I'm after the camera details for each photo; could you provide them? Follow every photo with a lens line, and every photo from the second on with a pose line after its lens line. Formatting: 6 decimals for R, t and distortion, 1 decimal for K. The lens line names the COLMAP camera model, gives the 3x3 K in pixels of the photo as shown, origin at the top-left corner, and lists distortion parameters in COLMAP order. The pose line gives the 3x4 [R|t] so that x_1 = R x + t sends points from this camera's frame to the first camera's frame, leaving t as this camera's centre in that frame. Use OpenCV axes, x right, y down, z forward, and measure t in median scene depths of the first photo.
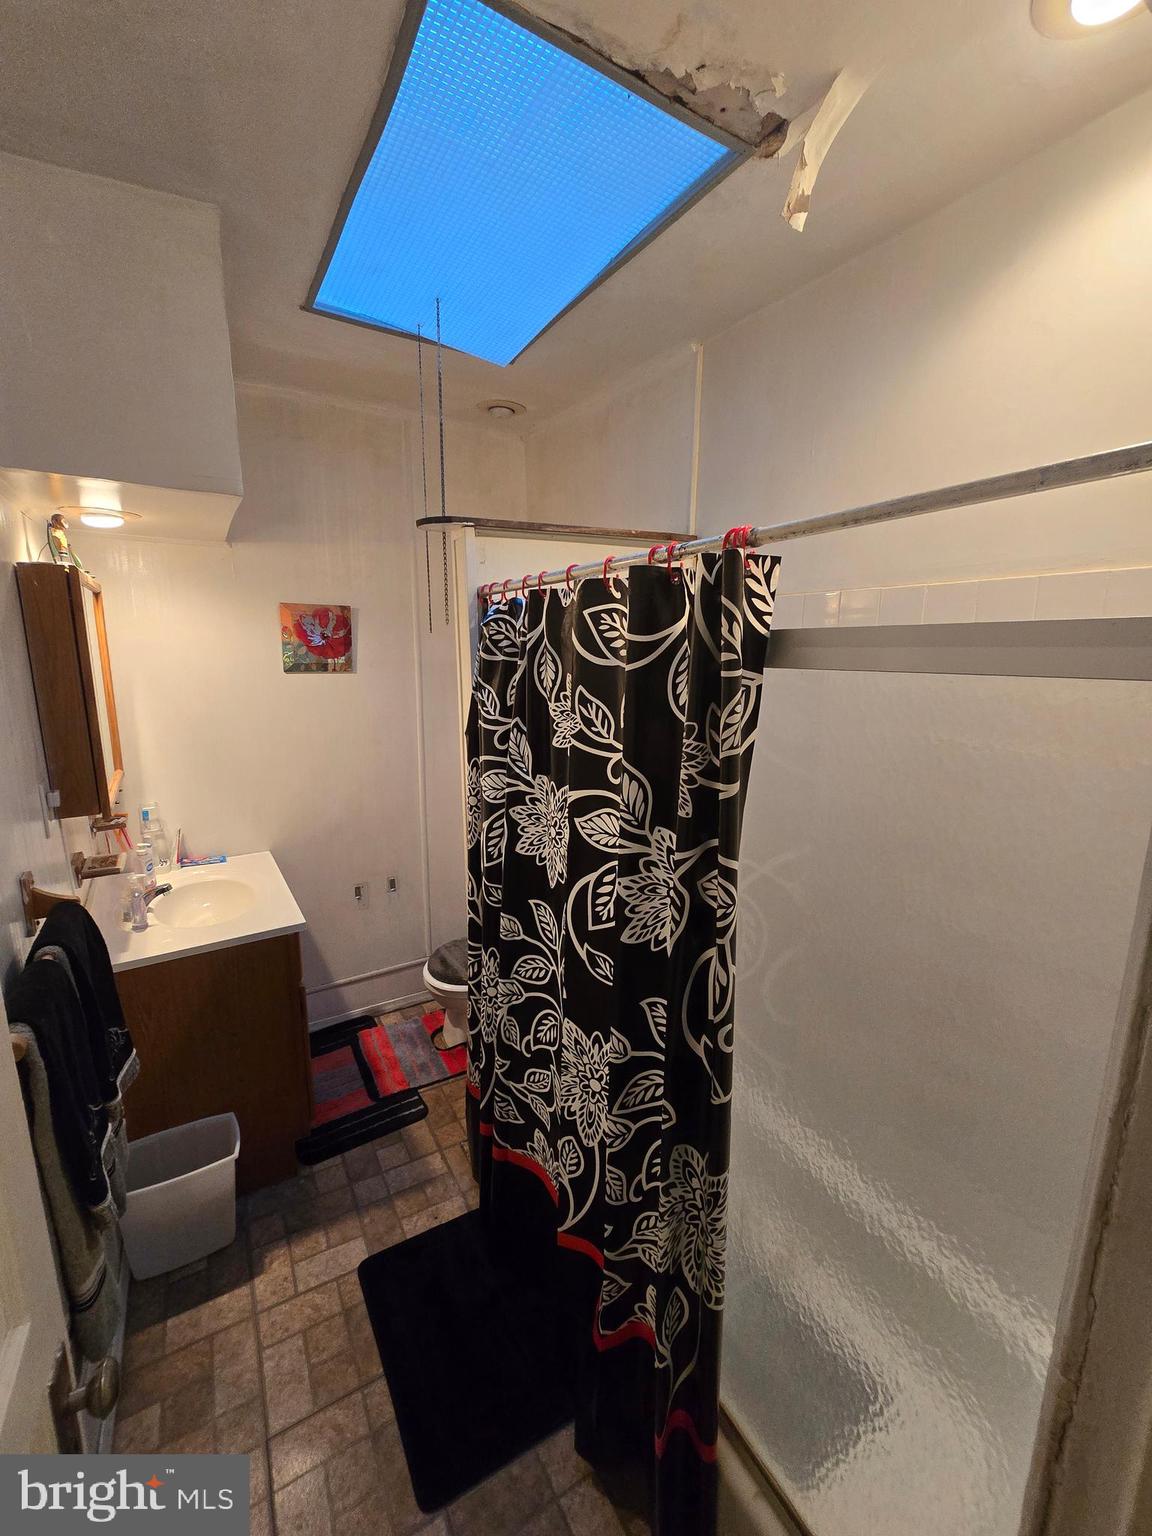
lens RADIAL K [[628.7, 0, 573.9], [0, 628.7, 765.7], [0, 0, 1]] dist [-0.006512, 0.001128]
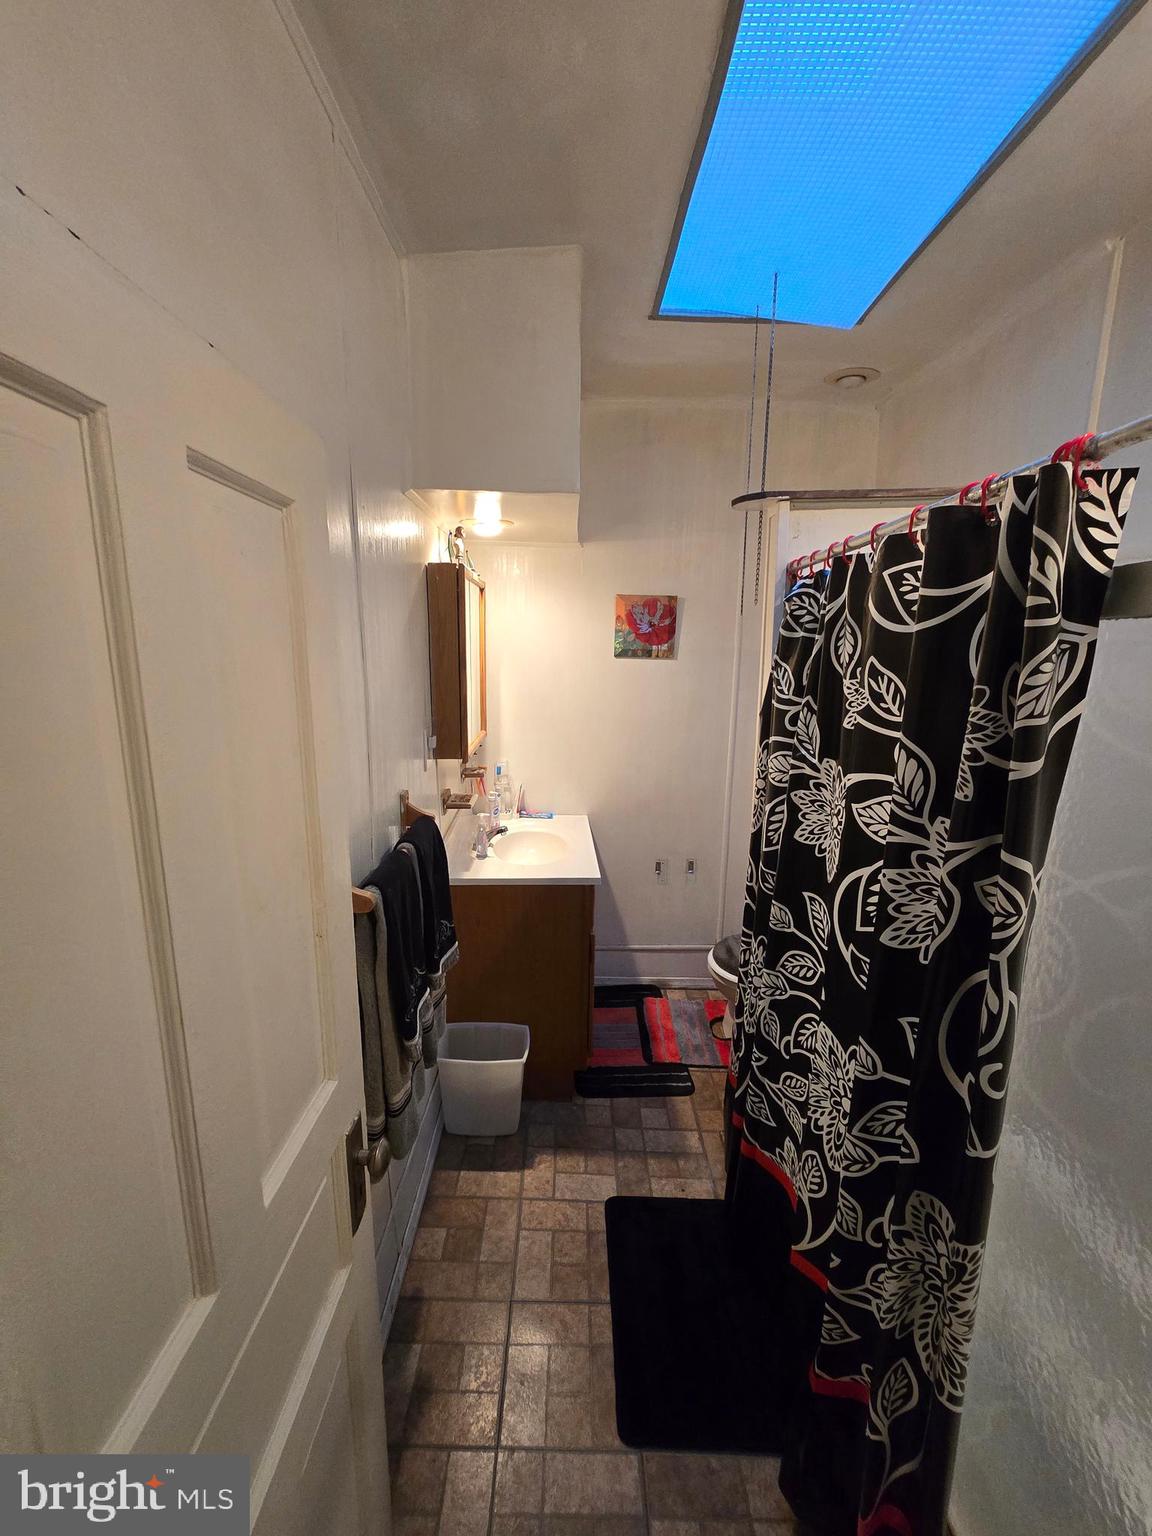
lens RADIAL K [[628.7, 0, 570.9], [0, 628.7, 765.0], [0, 0, 1]] dist [-0.006512, 0.001128]
pose [[0.858452, 0.099698, -0.503110, 0.076519], [-0.102880, 0.994461, 0.021523, 0.037581], [0.502469, 0.033284, 0.863954, 0.008571]]
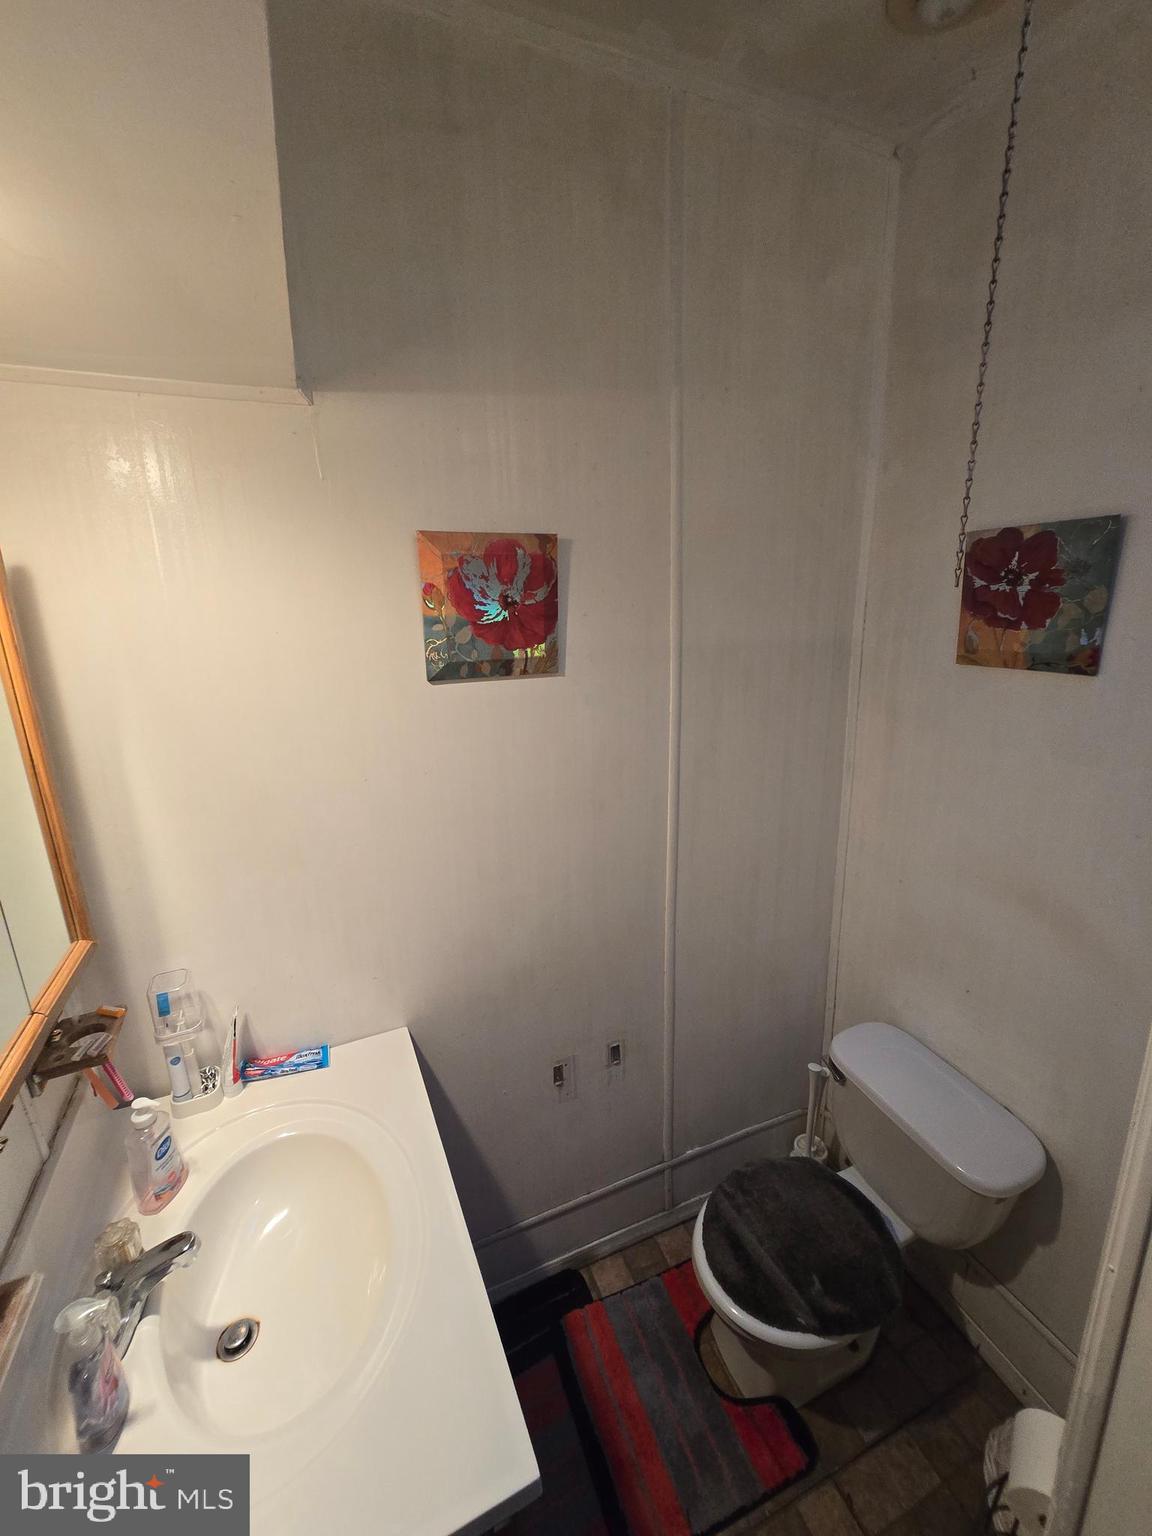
lens RADIAL K [[628.7, 0, 568.6], [0, 628.7, 763.9], [0, 0, 1]] dist [-0.006512, 0.001128]
pose [[0.985687, 0.000220, -0.168588, -0.409745], [0.009618, 0.998297, 0.057533, -0.167803], [0.168314, -0.058331, 0.984006, 0.807749]]
